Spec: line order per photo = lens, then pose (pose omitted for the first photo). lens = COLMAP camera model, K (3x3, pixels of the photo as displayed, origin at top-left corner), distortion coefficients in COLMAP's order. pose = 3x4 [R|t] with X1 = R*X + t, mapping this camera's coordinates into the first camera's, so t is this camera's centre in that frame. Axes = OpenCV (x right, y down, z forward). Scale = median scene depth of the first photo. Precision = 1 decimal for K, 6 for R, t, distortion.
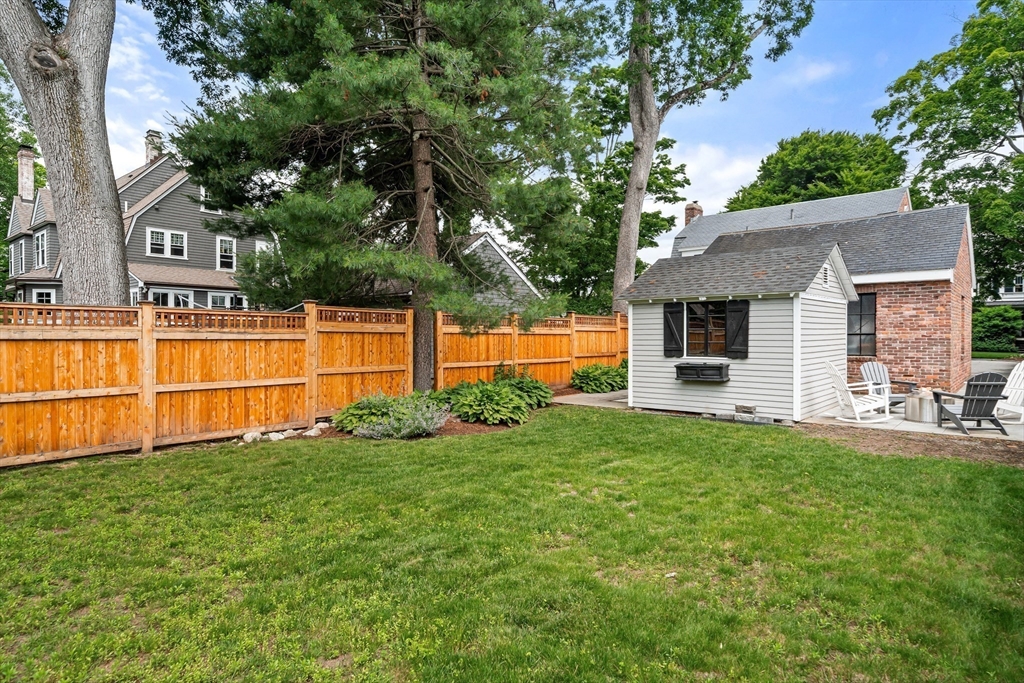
lens RADIAL K [[593.0, 0, 514.7], [0, 593.0, 339.1], [0, 0, 1]] dist [0.002708, 0.002600]
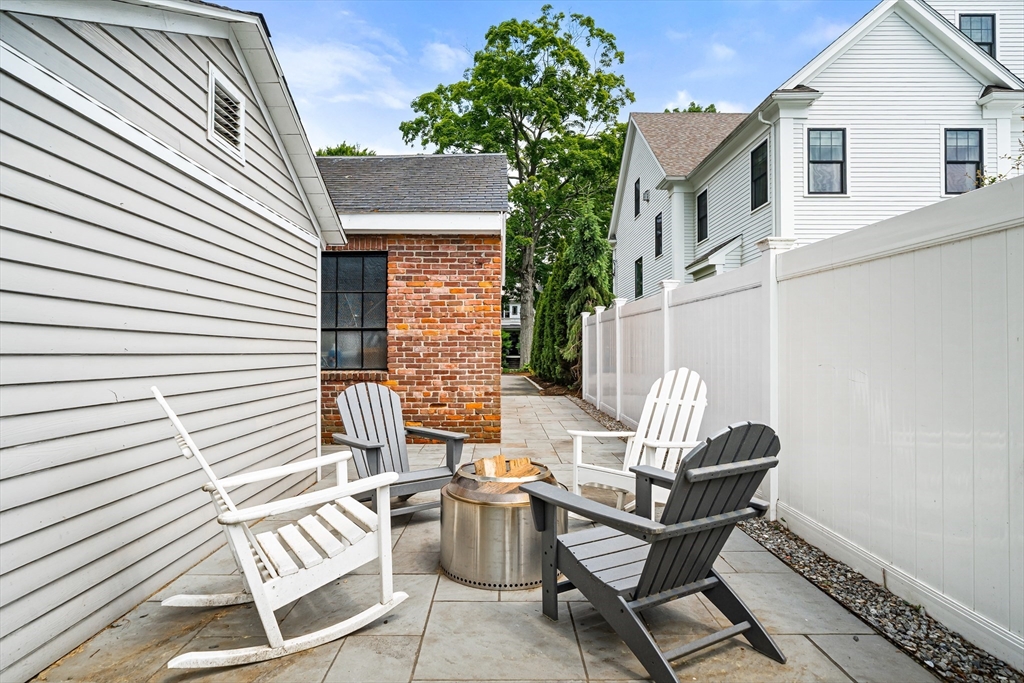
lens RADIAL K [[563.0, 0, 511.9], [0, 563.0, 344.8], [0, 0, 1]] dist [-0.005620, -0.000543]
pose [[0.744959, 0.010459, 0.667029, 0.361795], [0.006641, 0.999711, -0.023091, 0.018201], [-0.667078, 0.021632, 0.744674, 0.560125]]
